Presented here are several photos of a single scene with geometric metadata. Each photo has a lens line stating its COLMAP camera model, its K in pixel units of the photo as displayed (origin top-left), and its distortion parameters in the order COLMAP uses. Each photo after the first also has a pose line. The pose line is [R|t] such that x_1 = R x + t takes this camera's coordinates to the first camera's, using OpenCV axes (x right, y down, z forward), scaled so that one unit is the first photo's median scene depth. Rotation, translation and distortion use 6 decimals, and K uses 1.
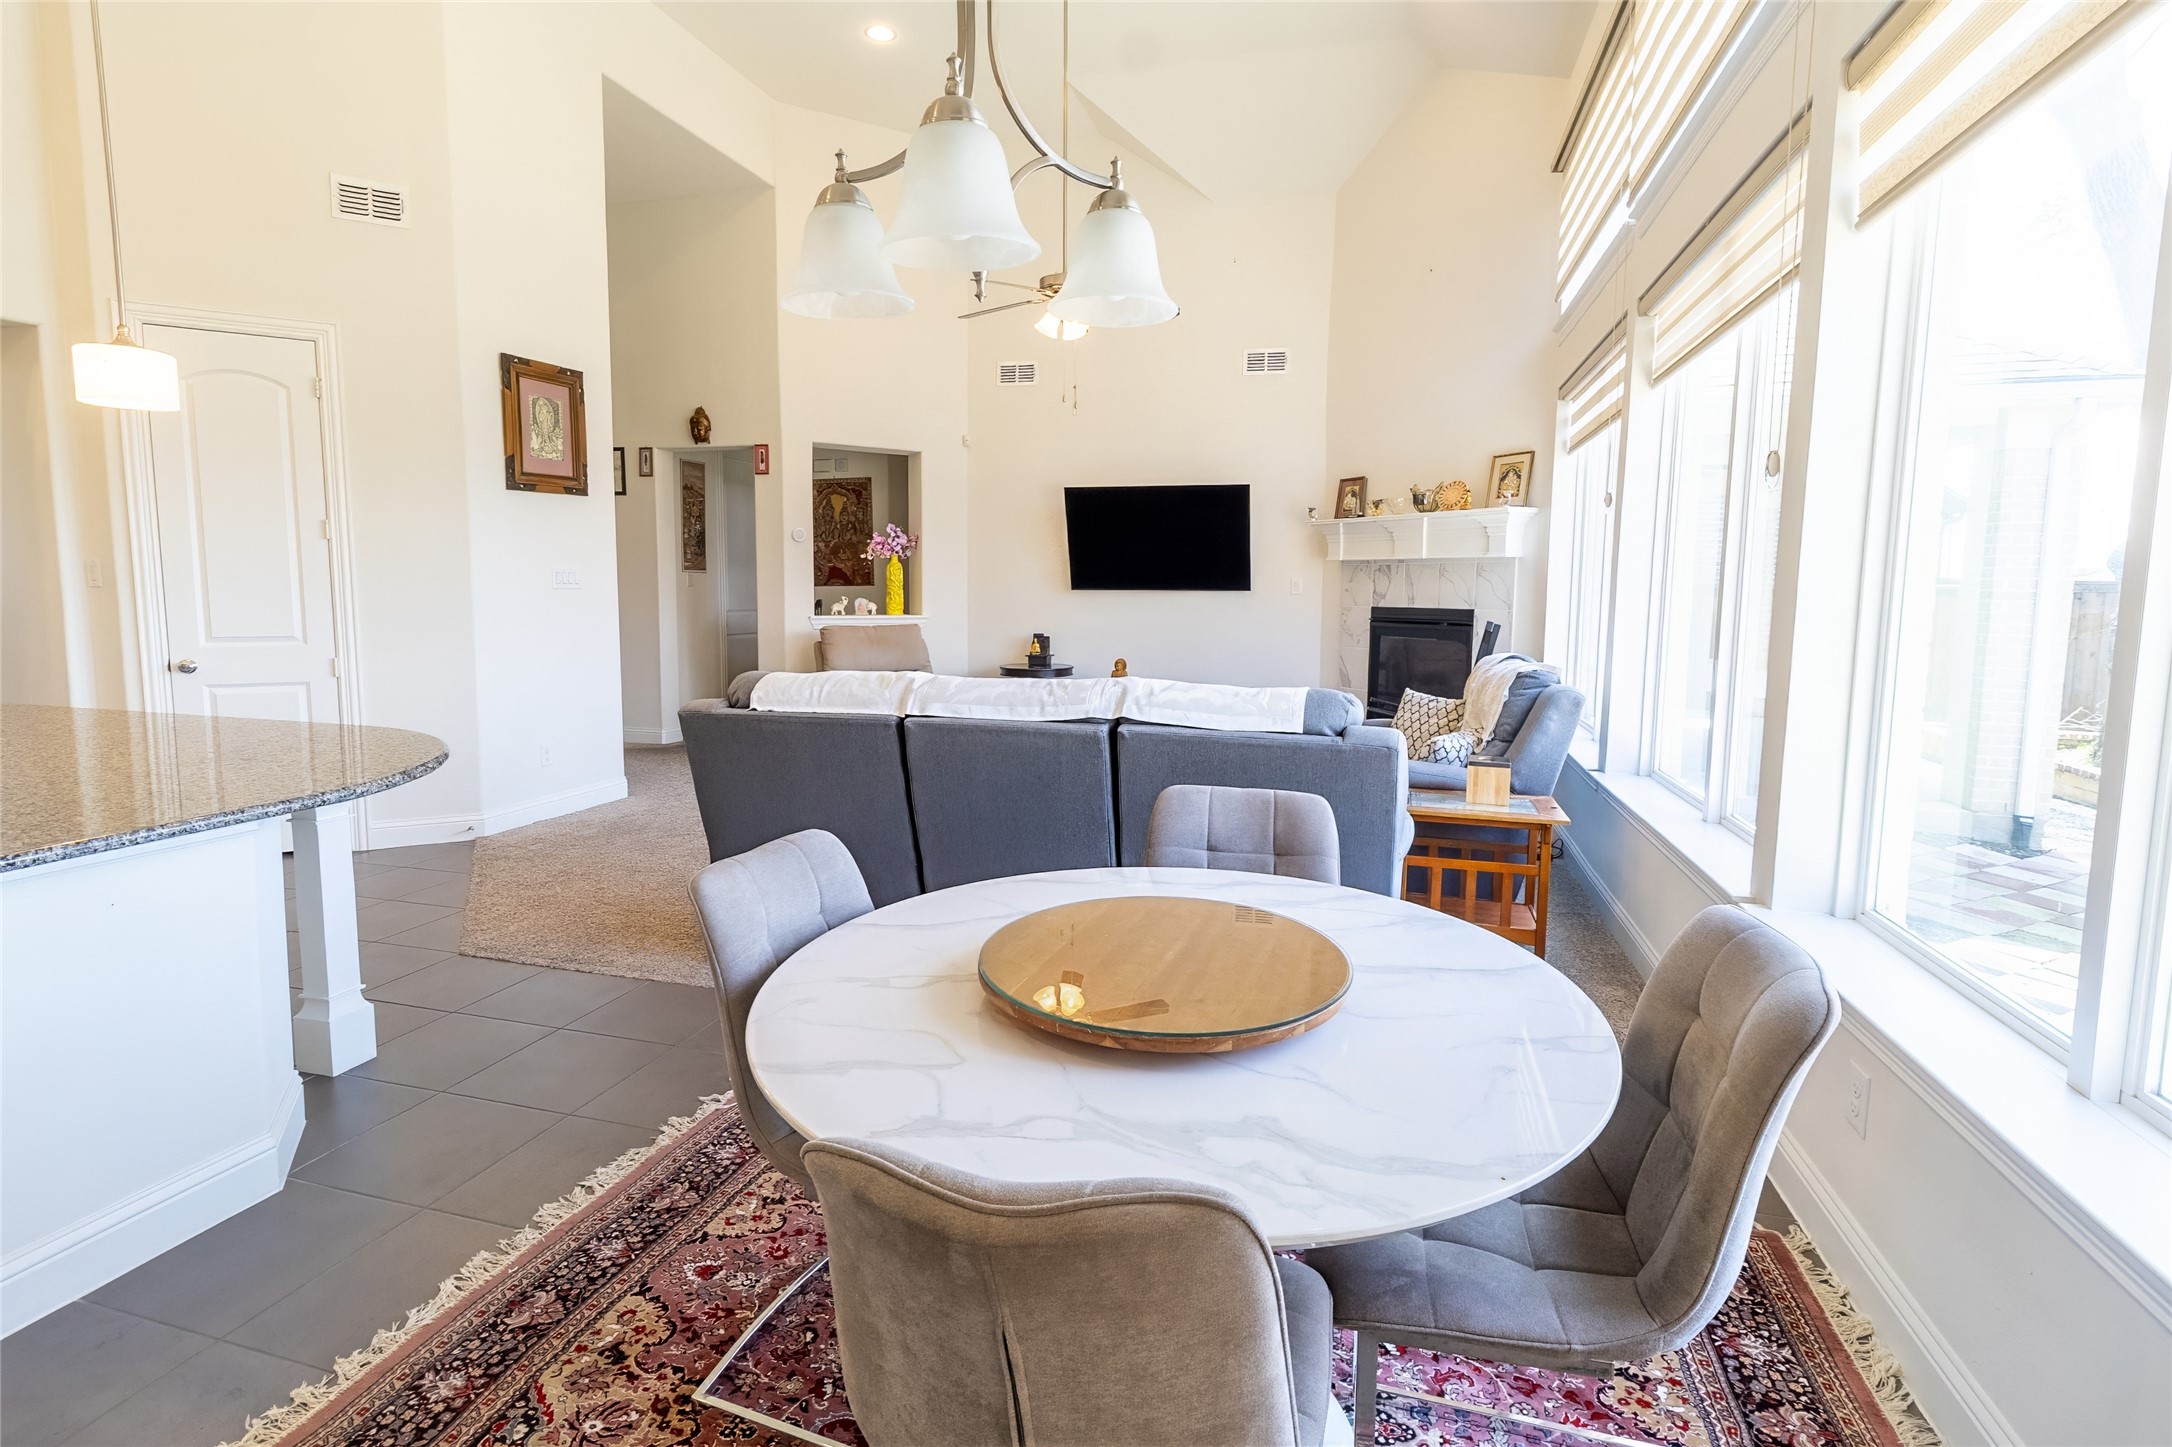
lens RADIAL K [[1037.9, 0, 1087.5], [0, 1037.9, 708.4], [0, 0, 1]] dist [-0.002274, -0.000072]
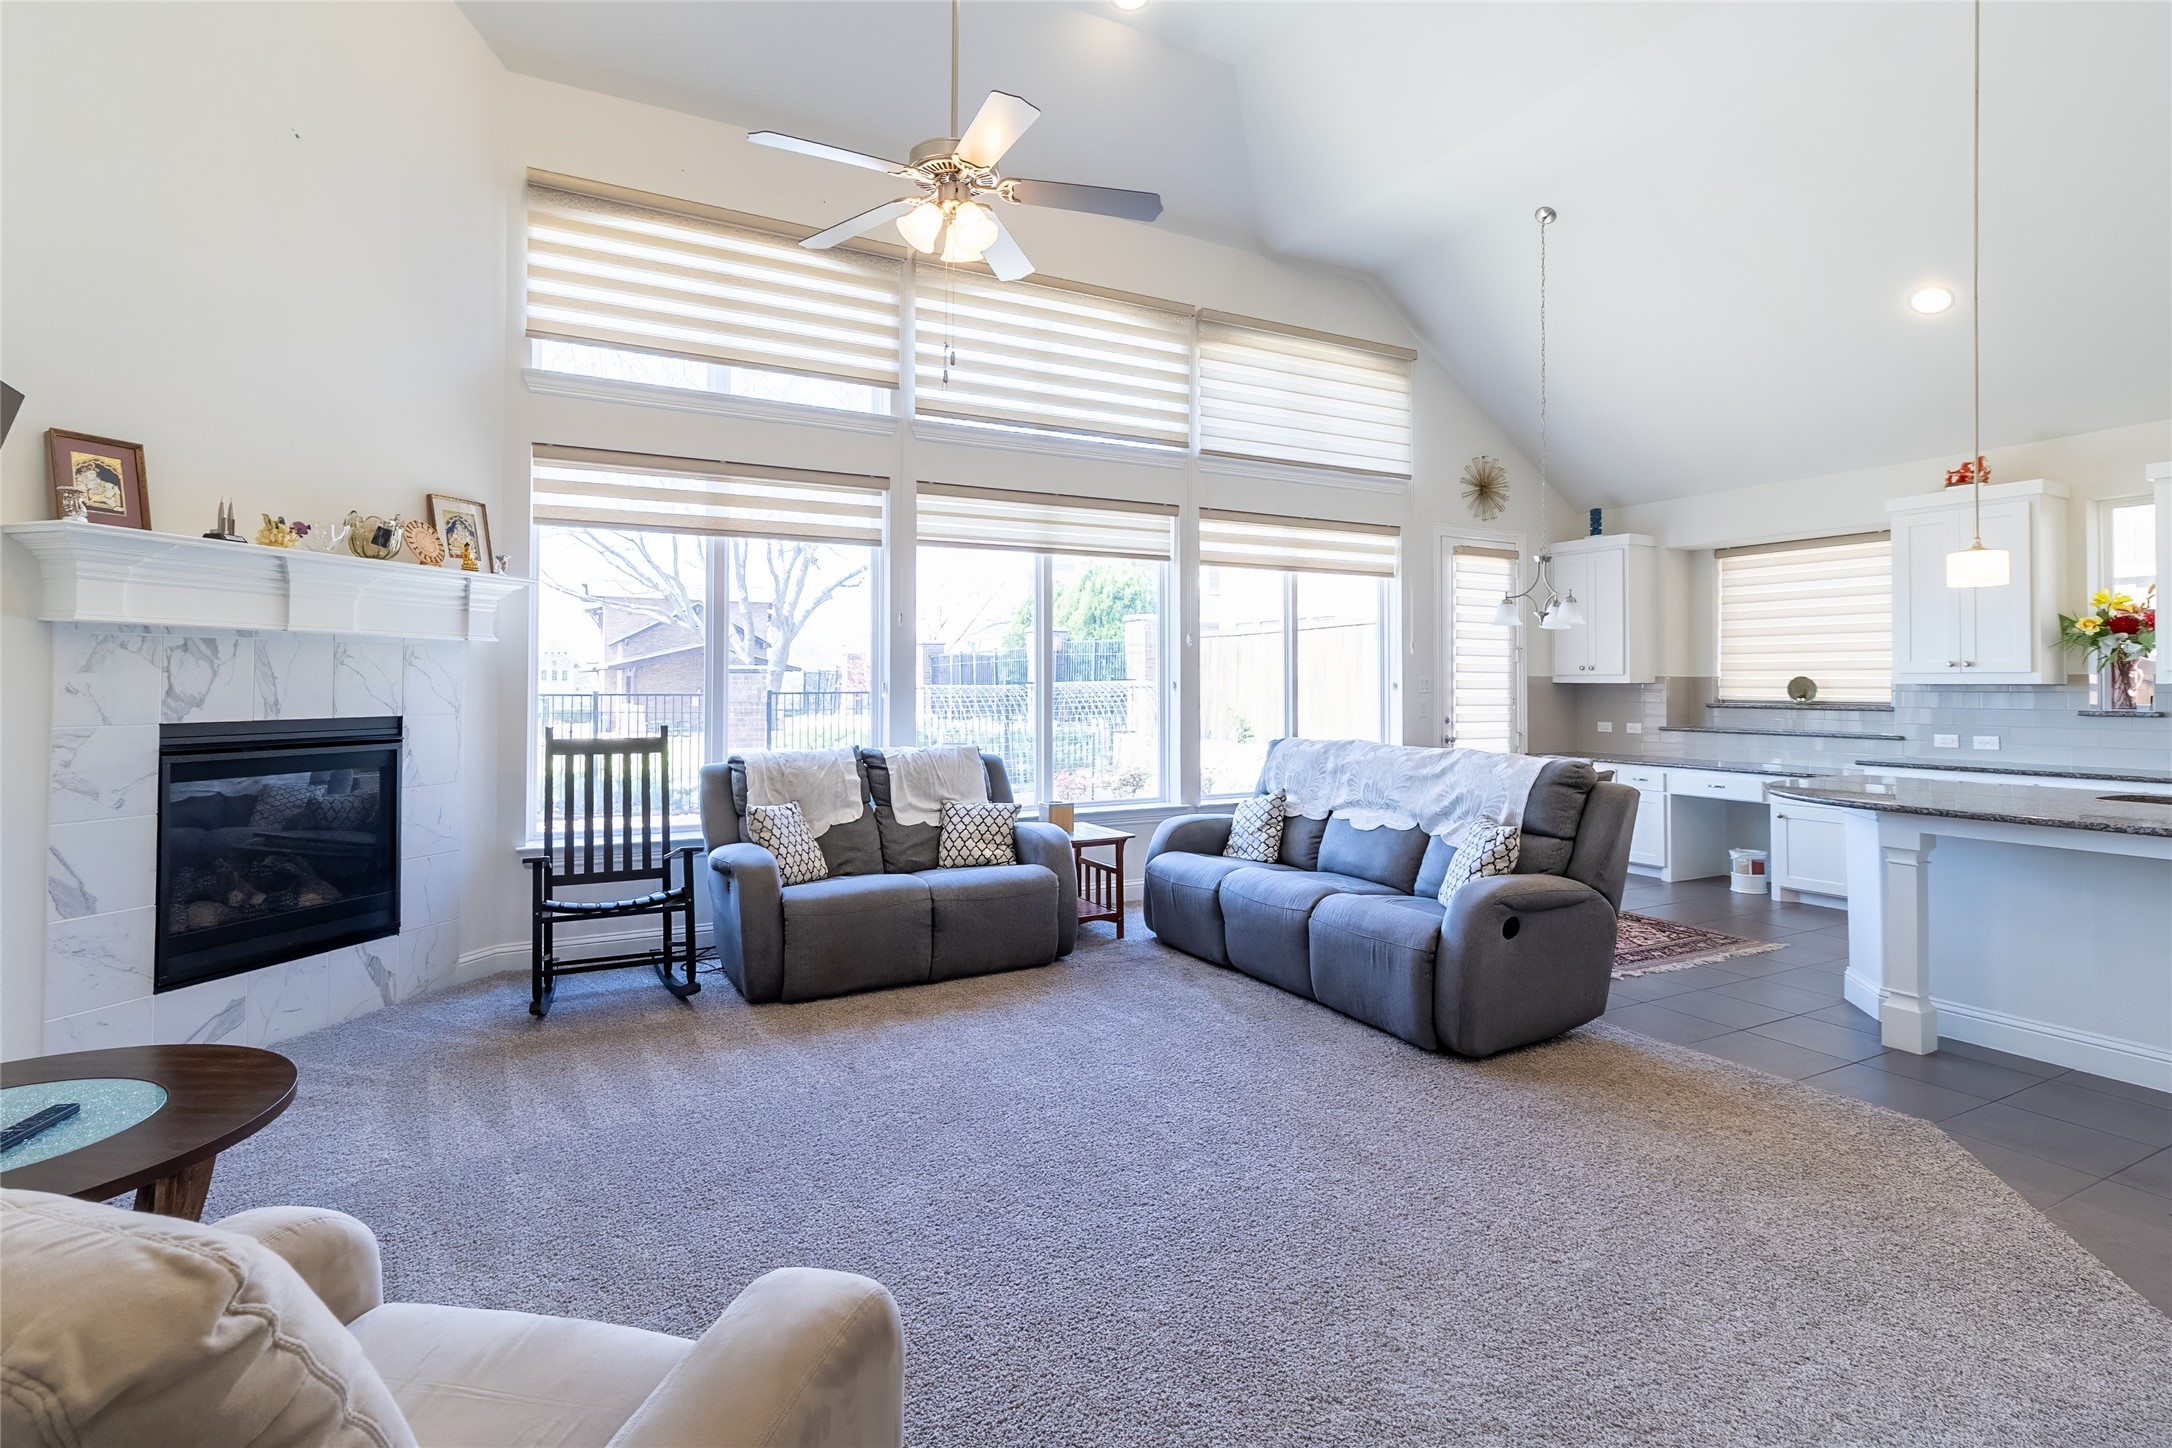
lens RADIAL K [[1037.9, 0, 1100.1], [0, 1037.9, 674.9], [0, 0, 1]] dist [-0.002274, -0.000072]
pose [[-0.702789, -0.005816, 0.711375, -1.199936], [0.073286, 0.994054, 0.080529, -0.417267], [-0.707614, 0.108728, -0.698184, 3.366606]]
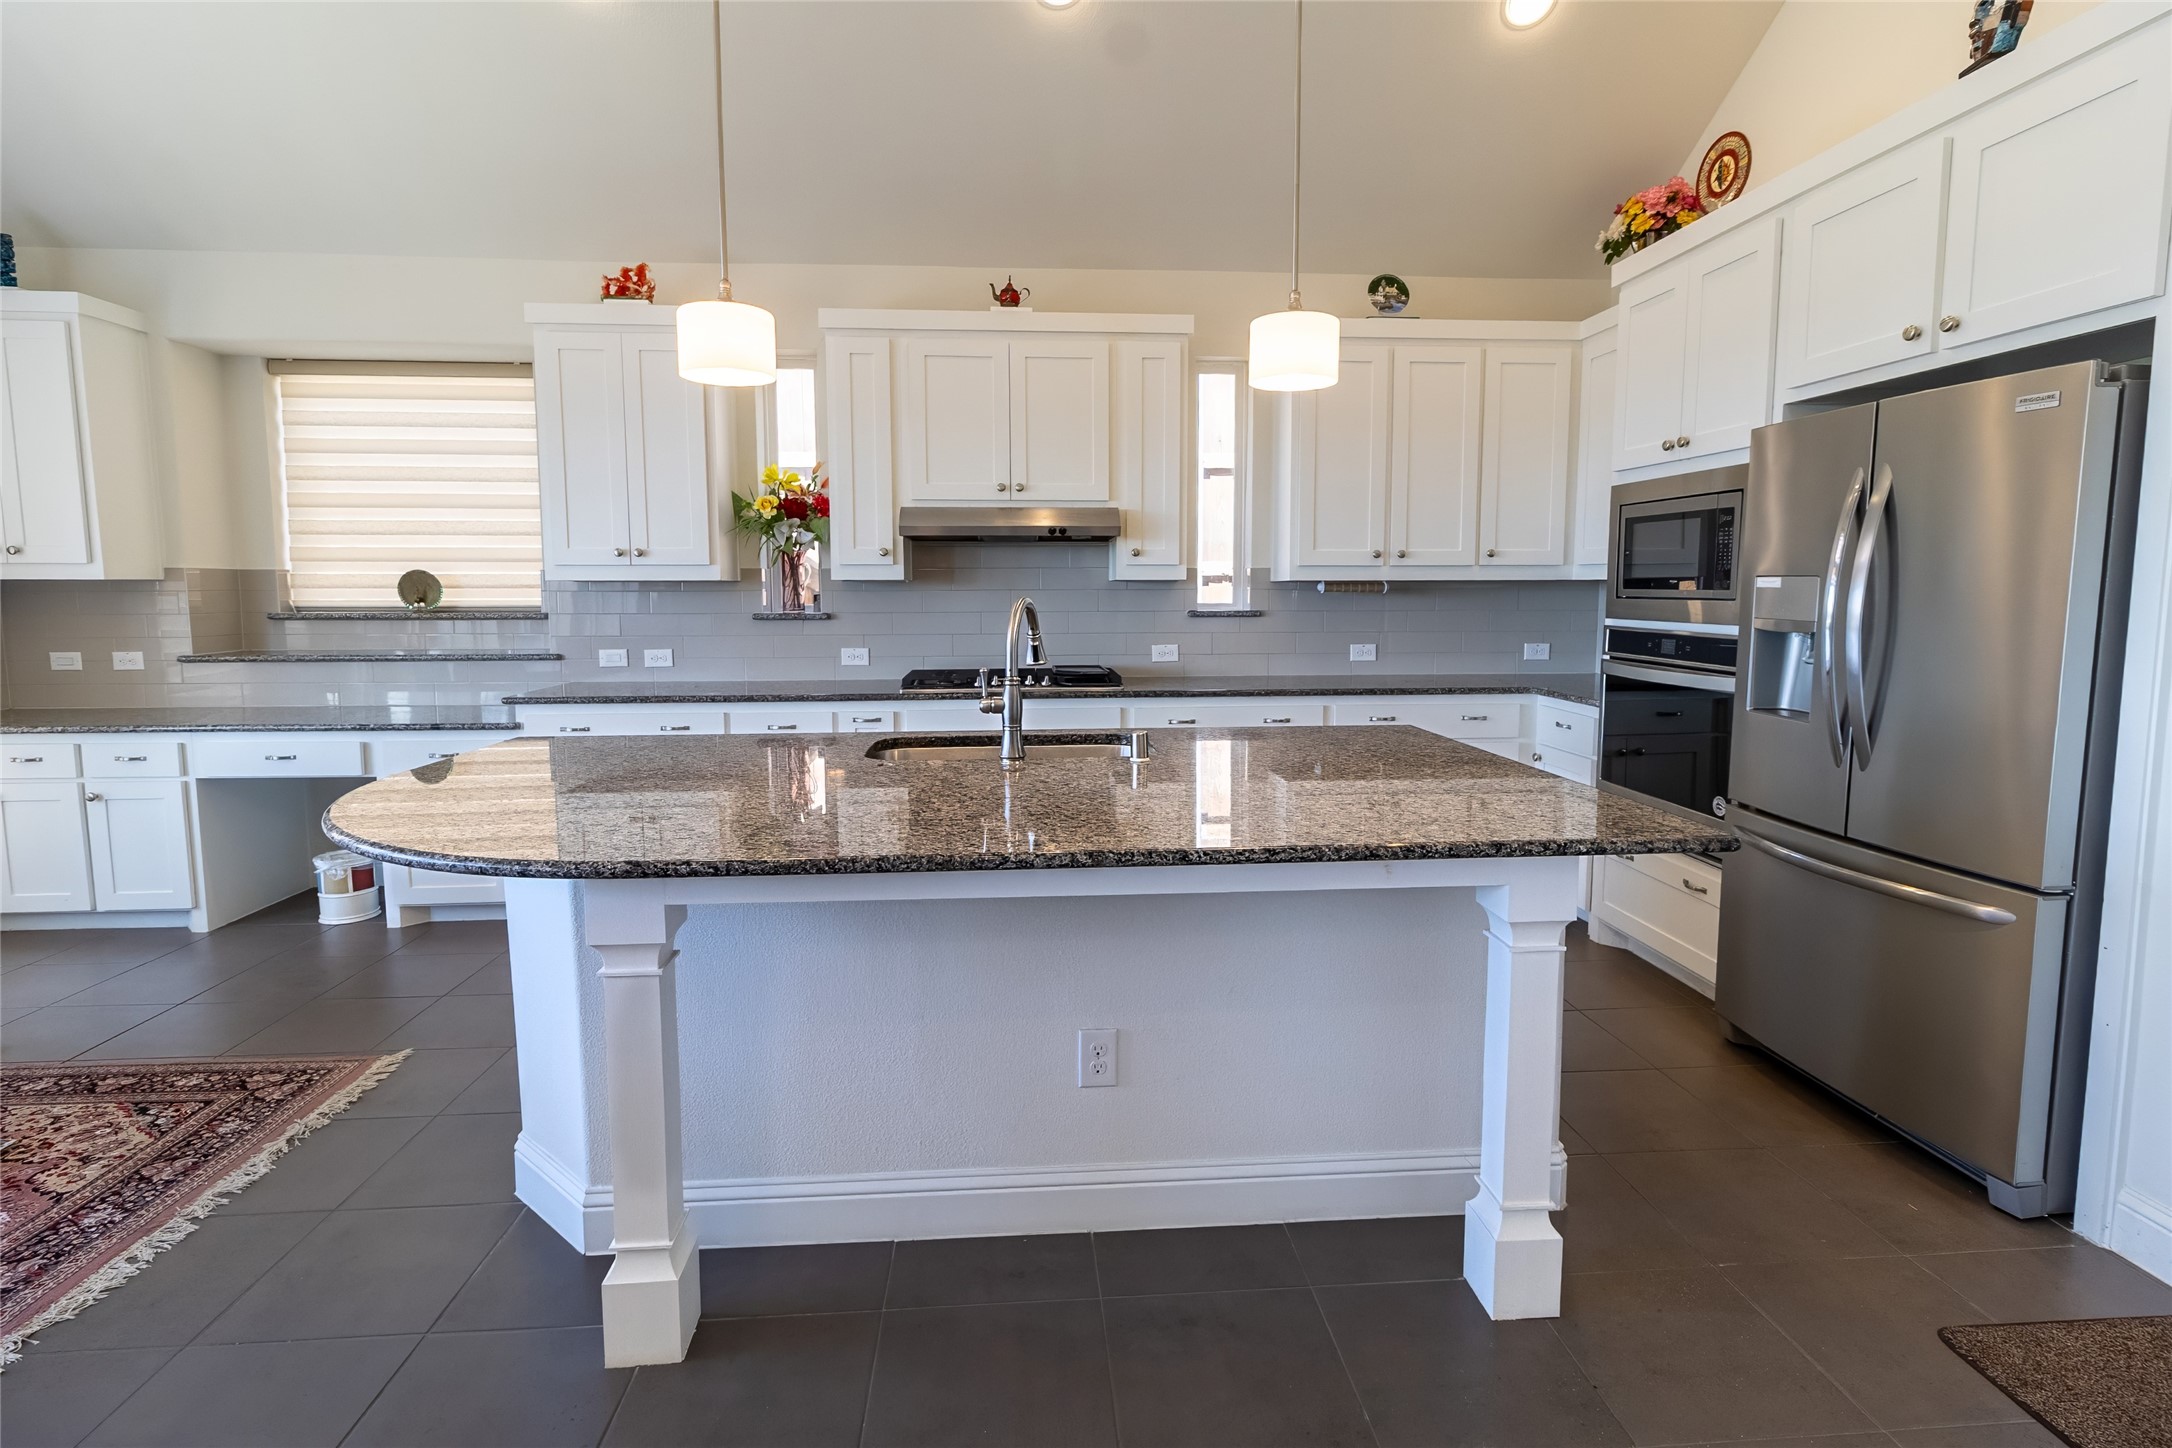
lens RADIAL K [[1037.9, 0, 1093.7], [0, 1037.9, 682.7], [0, 0, 1]] dist [-0.002274, -0.000072]
pose [[-0.933076, 0.021769, -0.359020, -0.965035], [-0.051988, 0.979522, 0.194508, -0.251763], [0.355902, 0.200156, -0.912837, 2.054059]]
